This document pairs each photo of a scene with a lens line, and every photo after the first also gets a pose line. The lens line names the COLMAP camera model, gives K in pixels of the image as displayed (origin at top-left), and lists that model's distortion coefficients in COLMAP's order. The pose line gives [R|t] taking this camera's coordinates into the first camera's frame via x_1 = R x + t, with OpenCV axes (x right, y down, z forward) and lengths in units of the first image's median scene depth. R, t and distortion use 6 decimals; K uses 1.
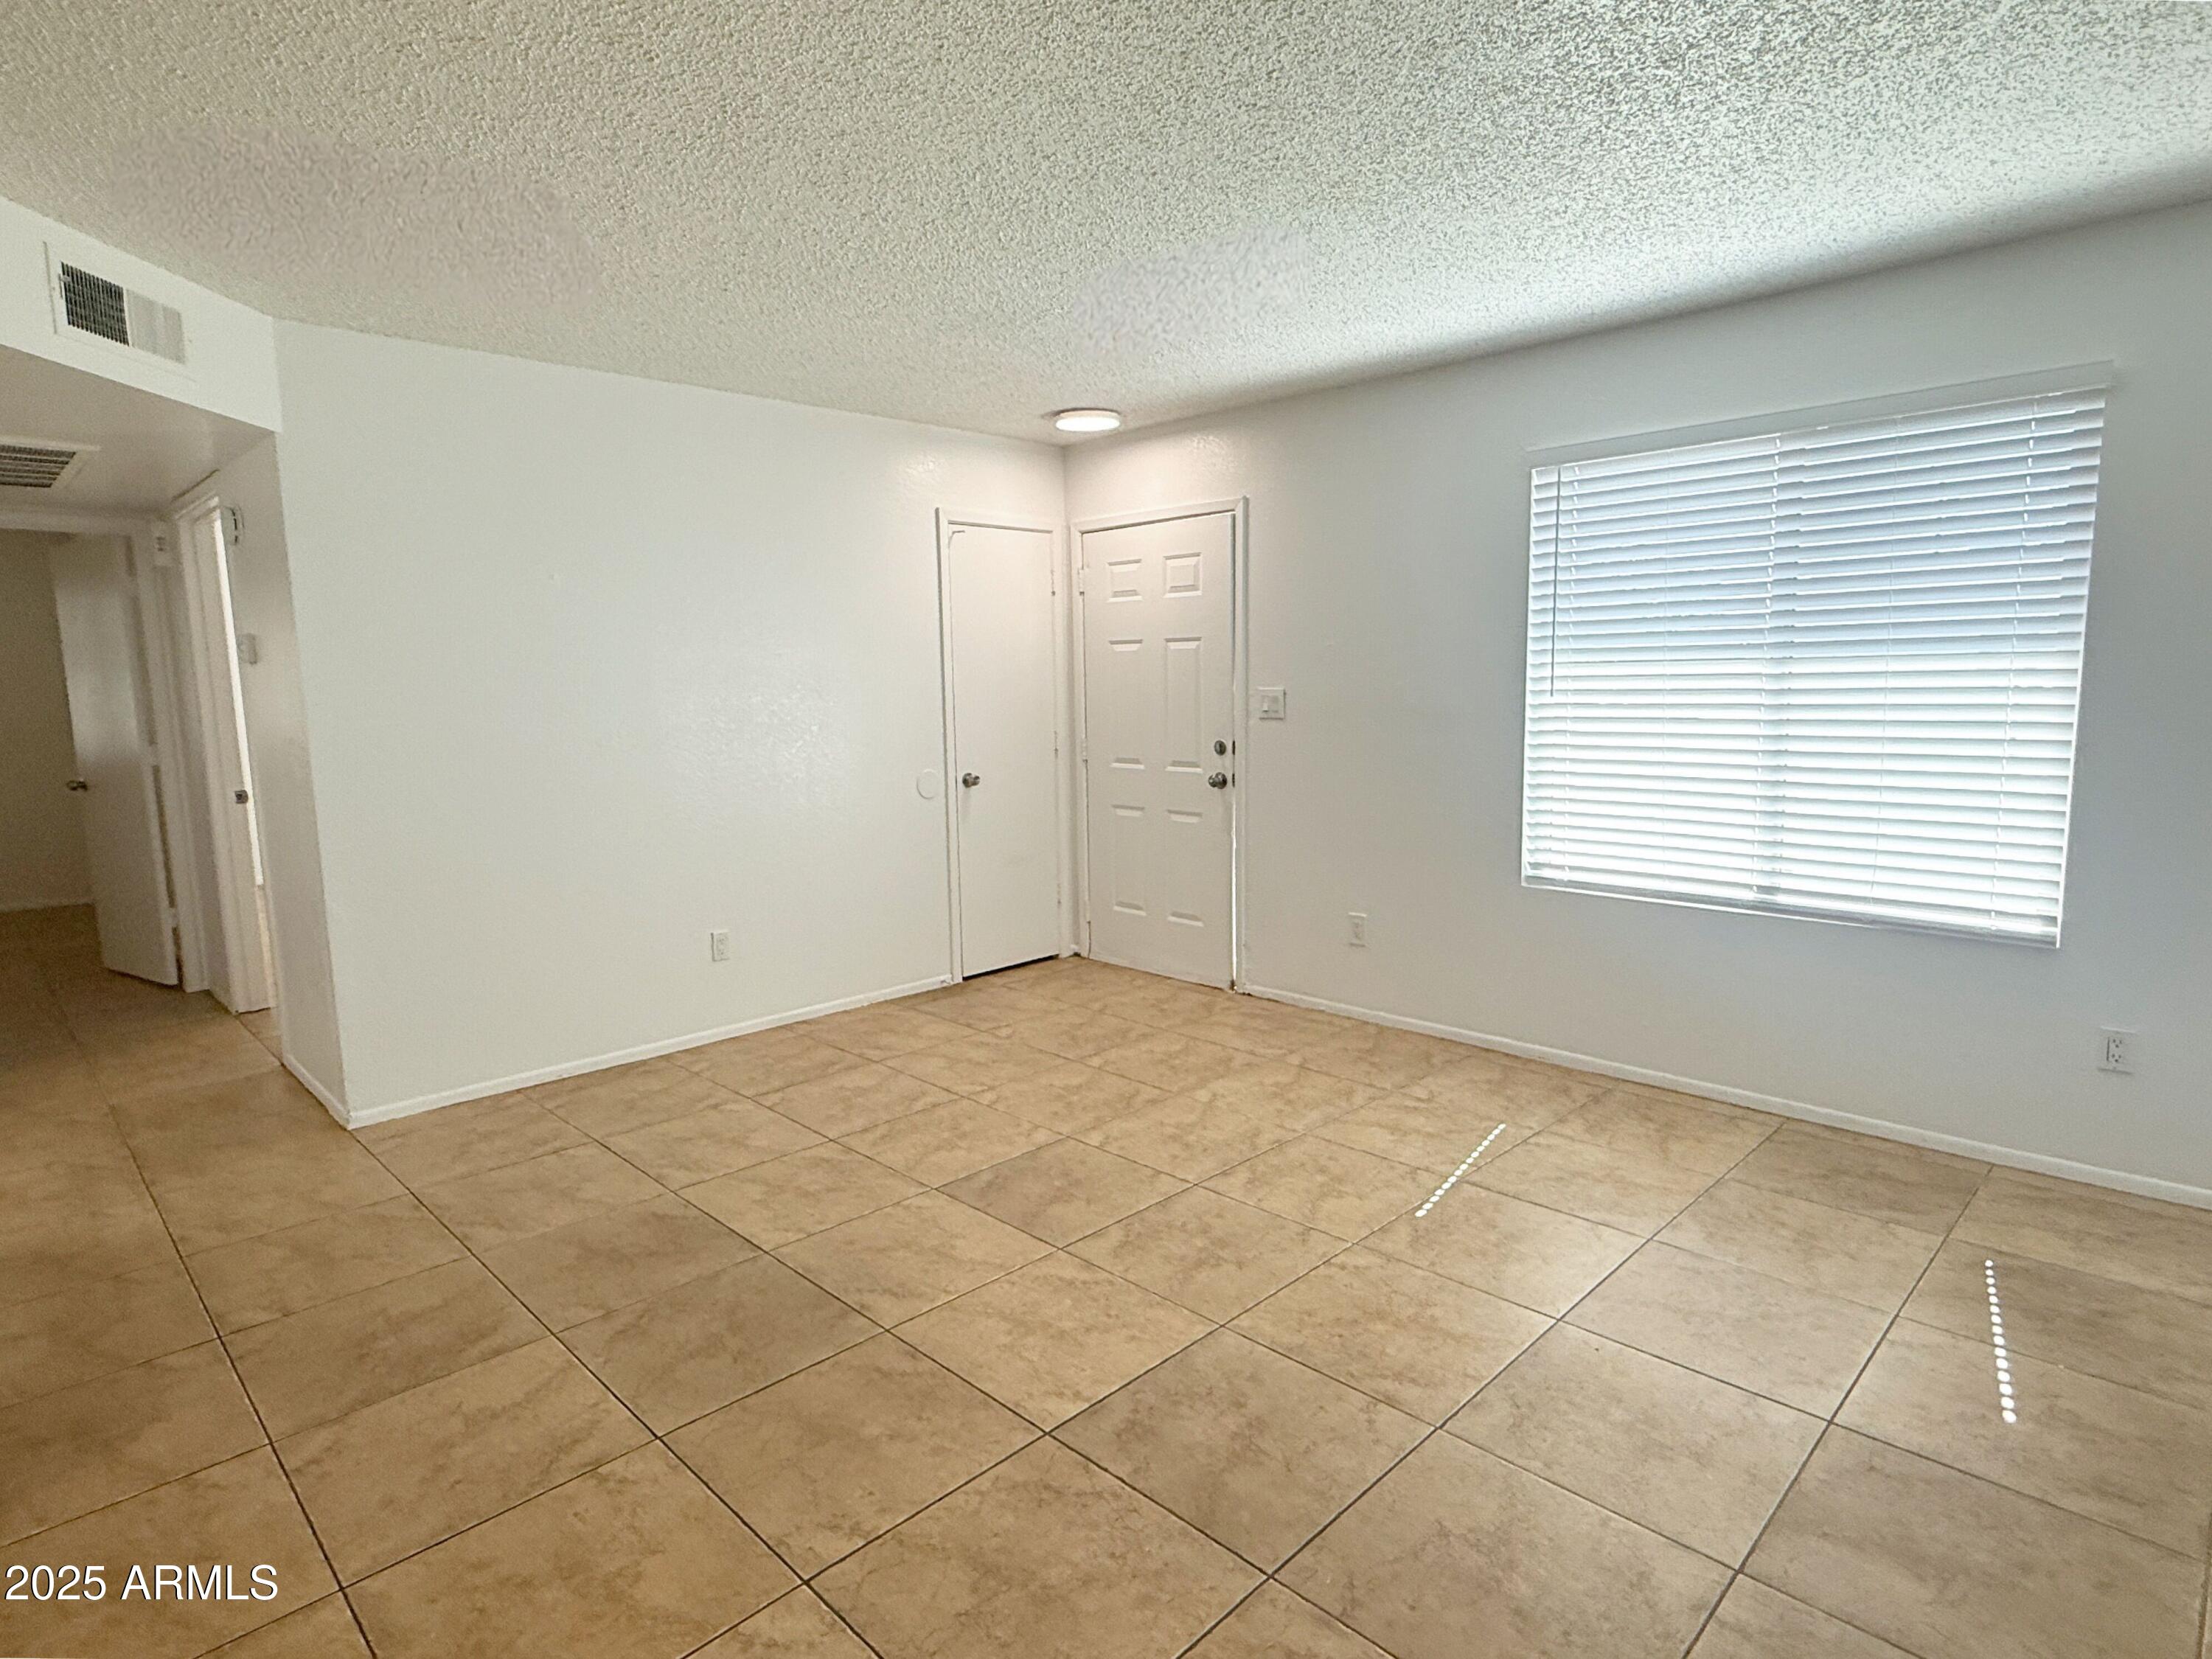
lens RADIAL K [[1192.1, 0, 1106.0], [0, 1192.1, 829.5], [0, 0, 1]] dist [-0.000315, -0.000792]
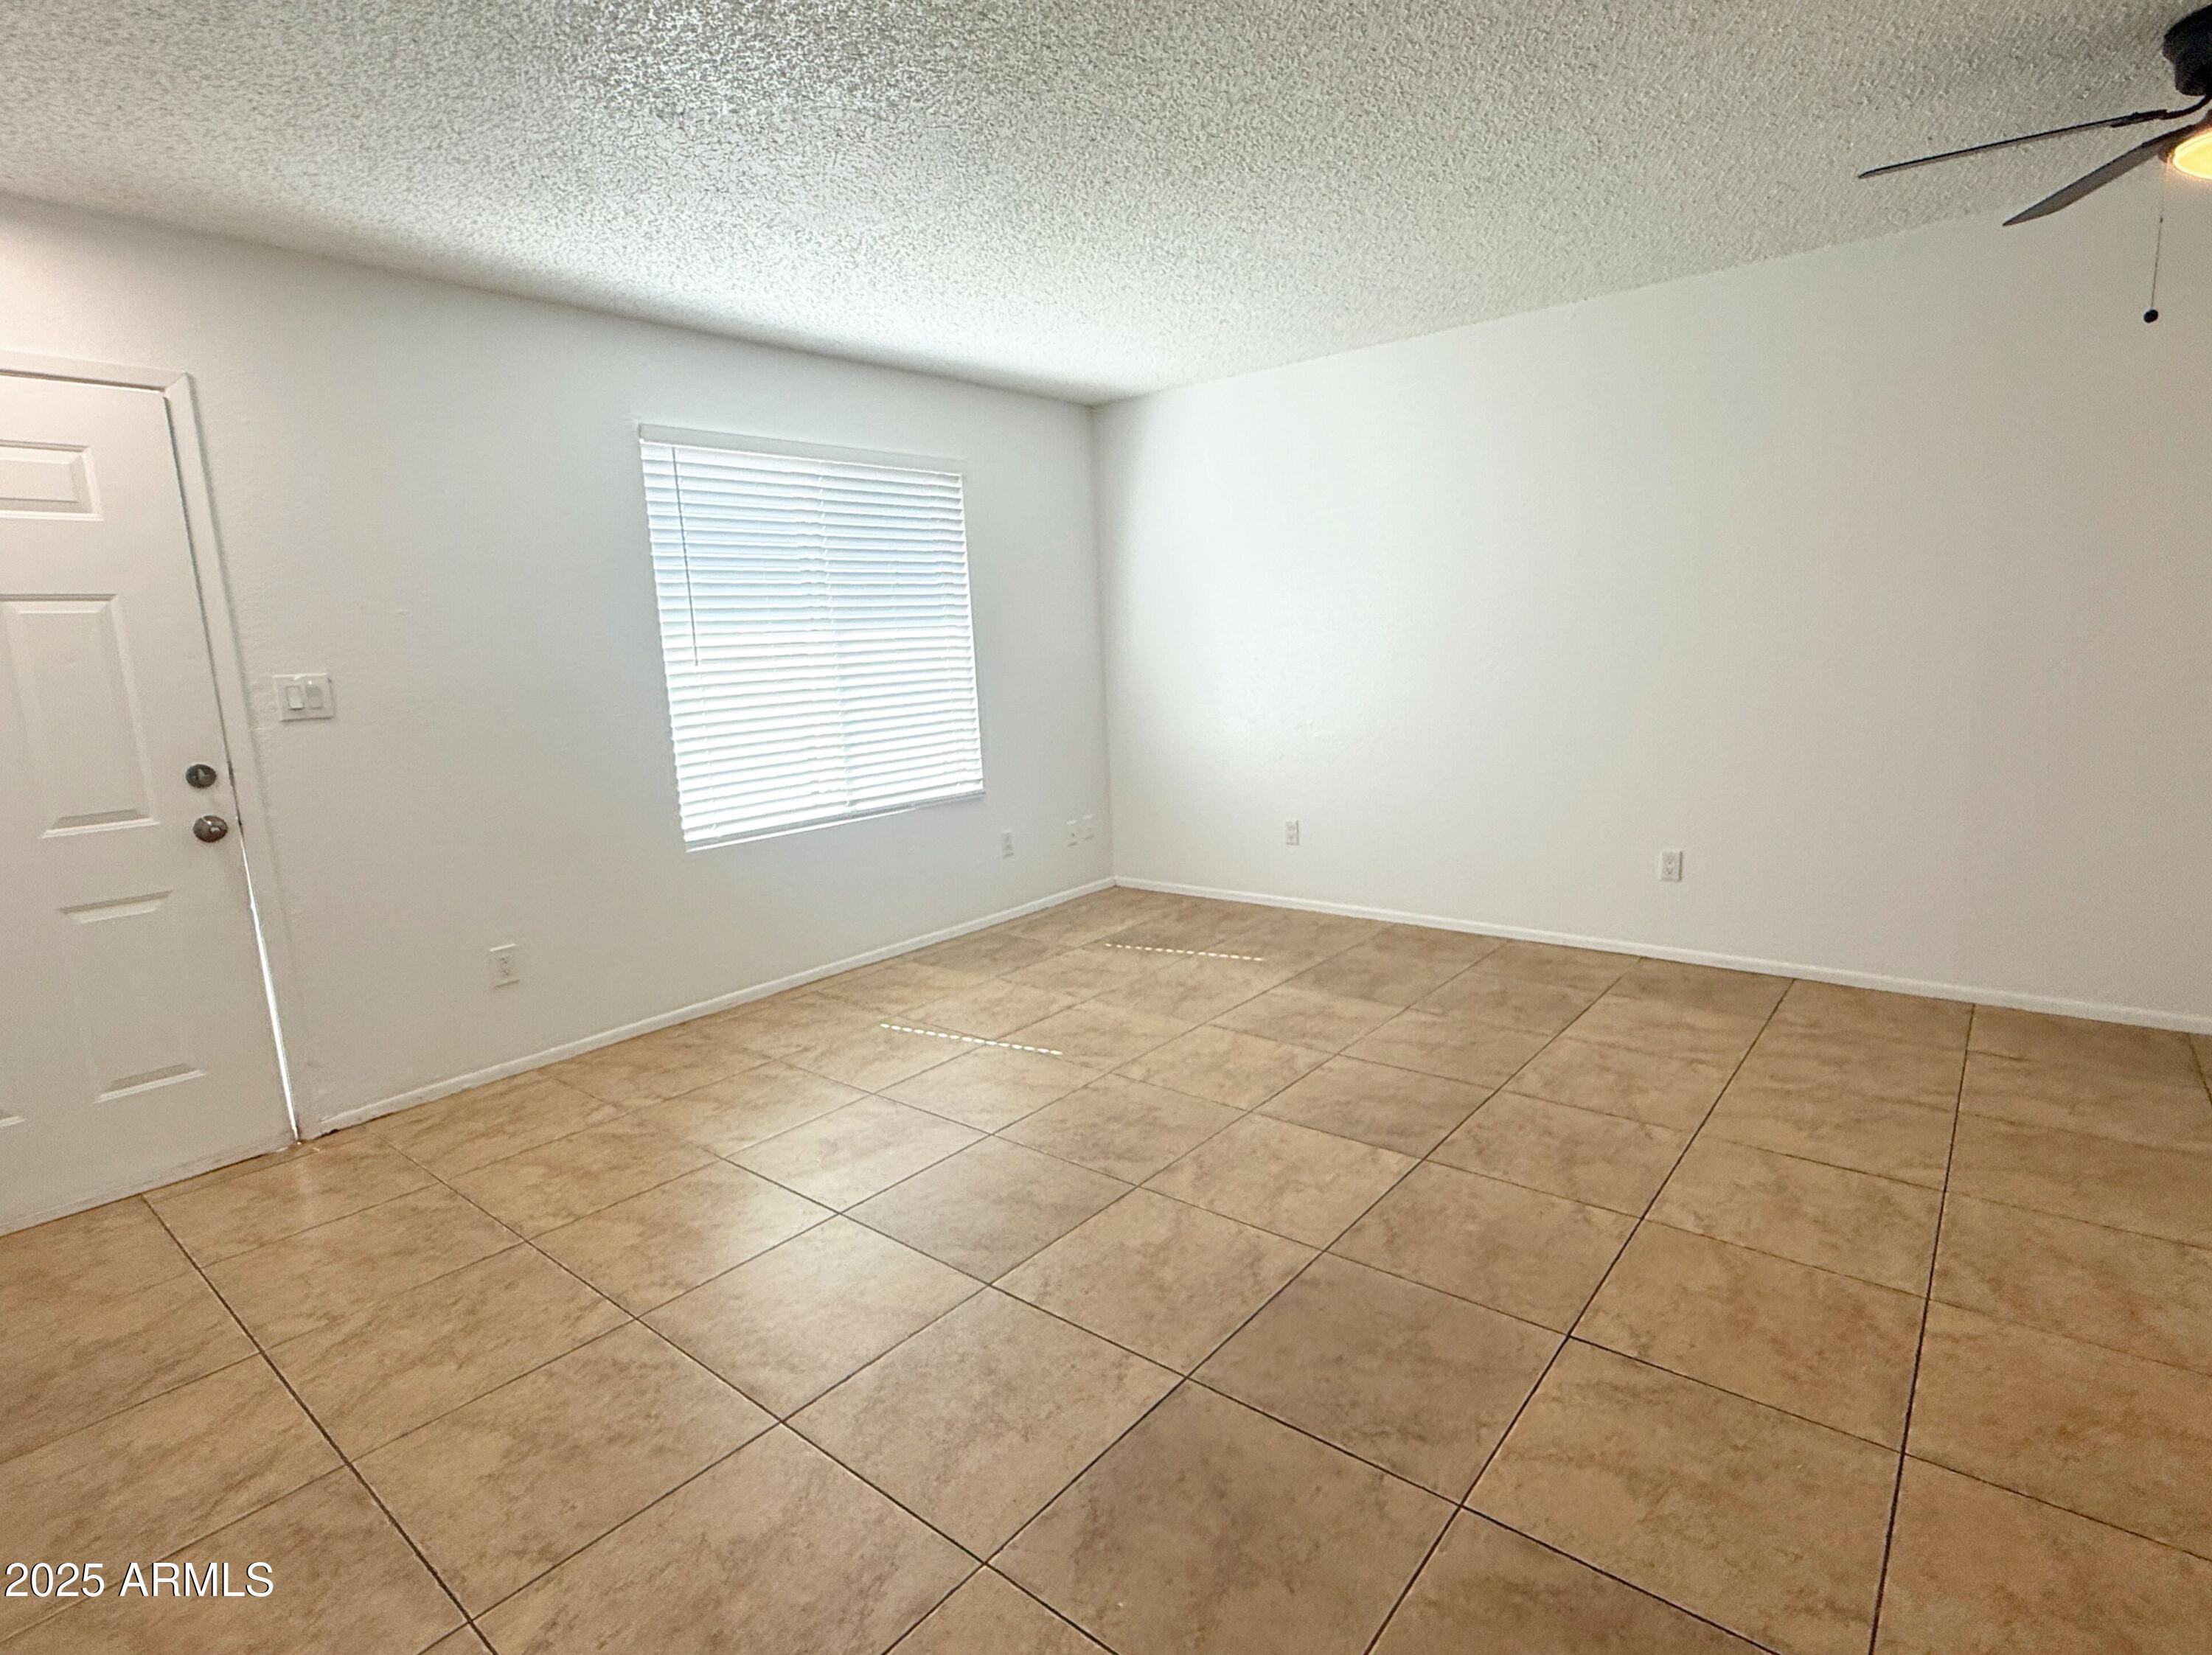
lens RADIAL K [[1098.7, 0, 1106.0], [0, 1098.7, 827.5], [0, 0, 1]] dist [0.000732, -0.000231]
pose [[-0.089893, -0.149860, 0.984612, -0.693328], [0.173720, 0.971100, 0.163664, -0.074599], [-0.980684, 0.185759, -0.061261, 0.791448]]
